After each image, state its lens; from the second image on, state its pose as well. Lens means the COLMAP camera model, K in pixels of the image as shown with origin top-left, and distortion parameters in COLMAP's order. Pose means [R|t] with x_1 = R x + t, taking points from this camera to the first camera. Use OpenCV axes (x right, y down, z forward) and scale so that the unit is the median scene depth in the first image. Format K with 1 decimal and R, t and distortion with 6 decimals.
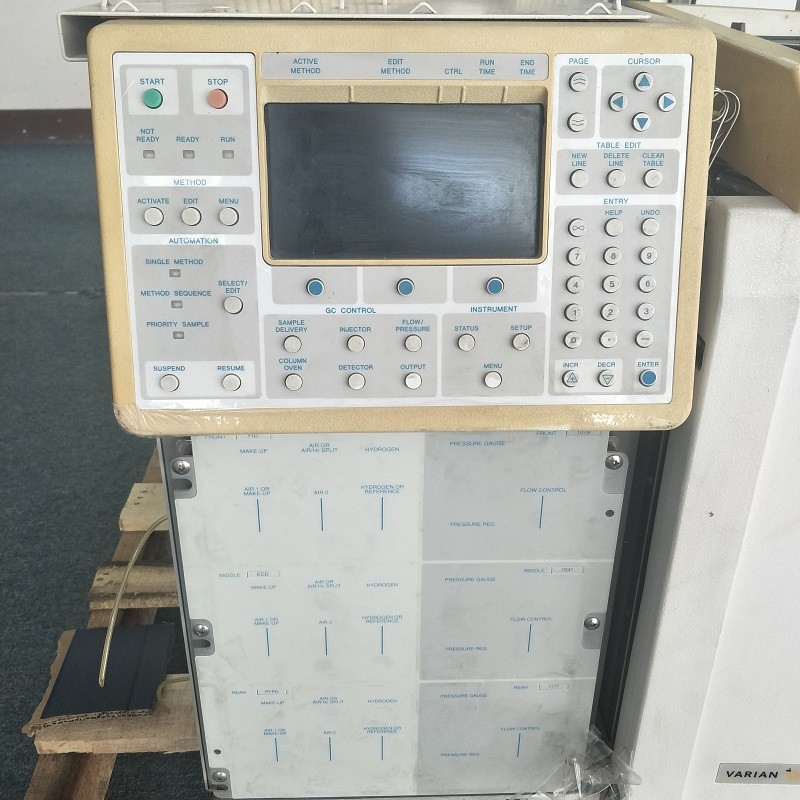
lens RADIAL K [[883.4, 0, 402.1], [0, 883.4, 401.4], [0, 0, 1]] dist [0.044035, 0.000000]
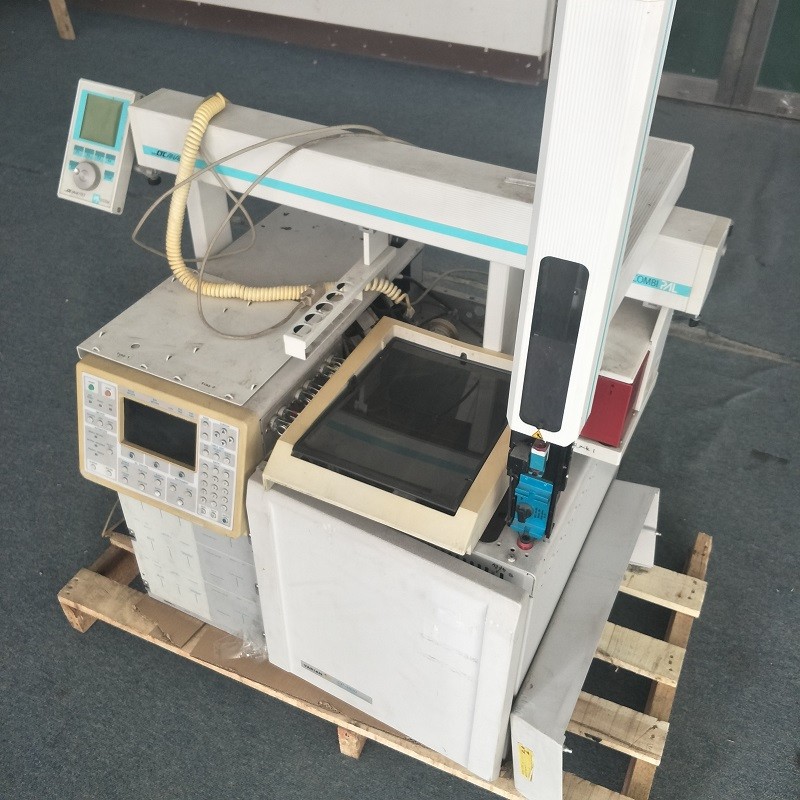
lens RADIAL K [[883.4, 0, 396.5], [0, 883.4, 429.7], [0, 0, 1]] dist [0.044035, 0.000000]
pose [[0.876015, 0.325133, -0.356211, 1.701520], [-0.230114, 0.930877, 0.283752, -1.249011], [0.423846, -0.166602, 0.890280, -1.259245]]
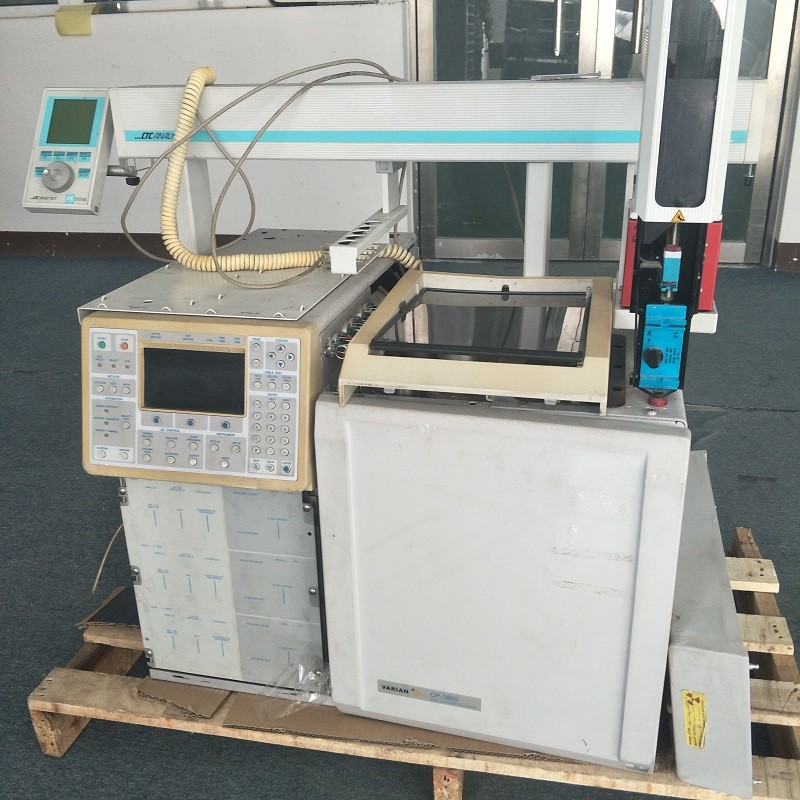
lens RADIAL K [[883.4, 0, 403.7], [0, 883.4, 420.8], [0, 0, 1]] dist [0.044035, 0.000000]
pose [[0.963847, 0.076404, -0.255269, 1.179026], [-0.095820, 0.993307, -0.064494, -0.033302], [0.248633, 0.086623, 0.964717, -1.197534]]
